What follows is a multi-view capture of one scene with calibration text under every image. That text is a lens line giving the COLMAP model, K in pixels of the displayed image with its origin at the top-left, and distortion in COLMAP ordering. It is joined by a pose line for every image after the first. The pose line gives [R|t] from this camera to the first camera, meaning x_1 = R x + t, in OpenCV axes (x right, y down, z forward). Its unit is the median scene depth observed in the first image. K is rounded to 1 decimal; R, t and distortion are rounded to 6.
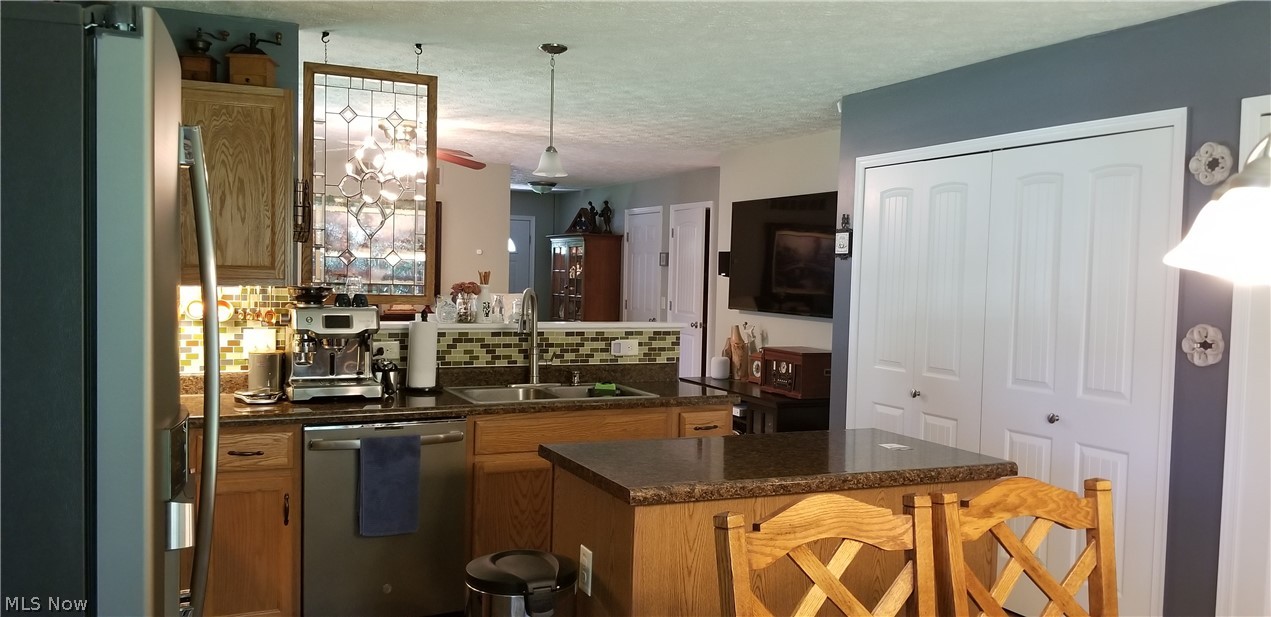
lens RADIAL K [[963.5, 0, 635.1], [0, 963.5, 314.6], [0, 0, 1]] dist [0.023688, -0.026974]
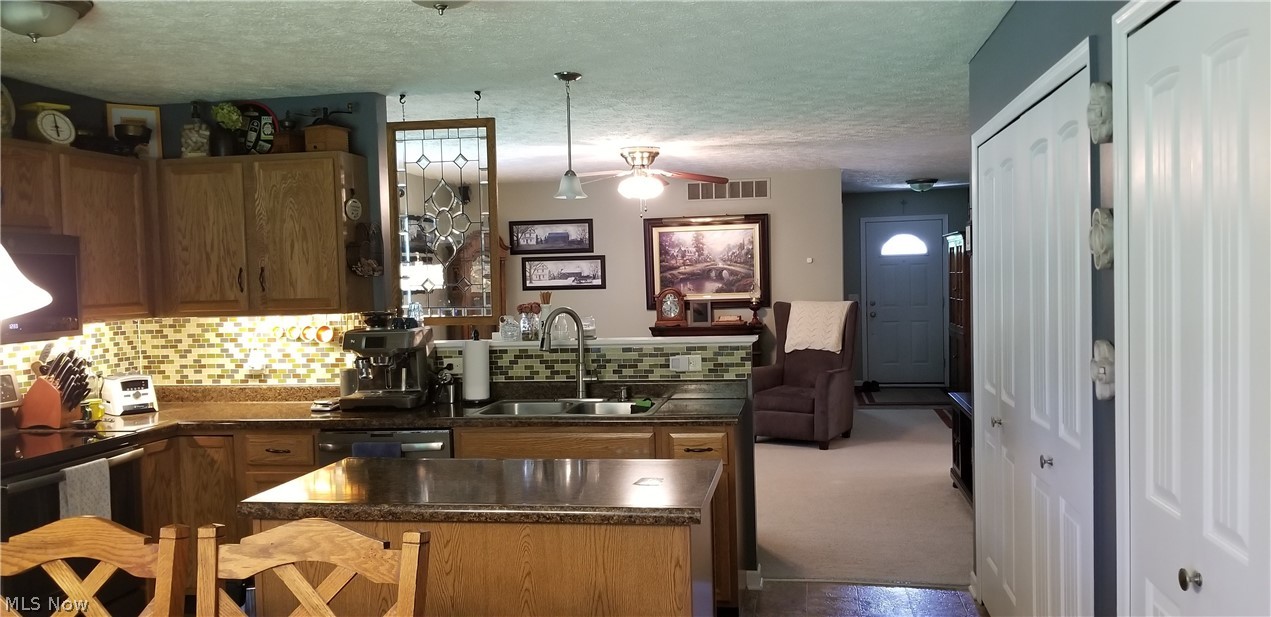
lens RADIAL K [[963.5, 0, 634.6], [0, 963.5, 305.8], [0, 0, 1]] dist [0.023688, -0.026974]
pose [[0.836762, -0.028352, -0.546832, 0.537209], [0.021920, 0.999593, -0.018283, -0.008078], [0.547128, 0.003312, 0.837042, 0.170000]]
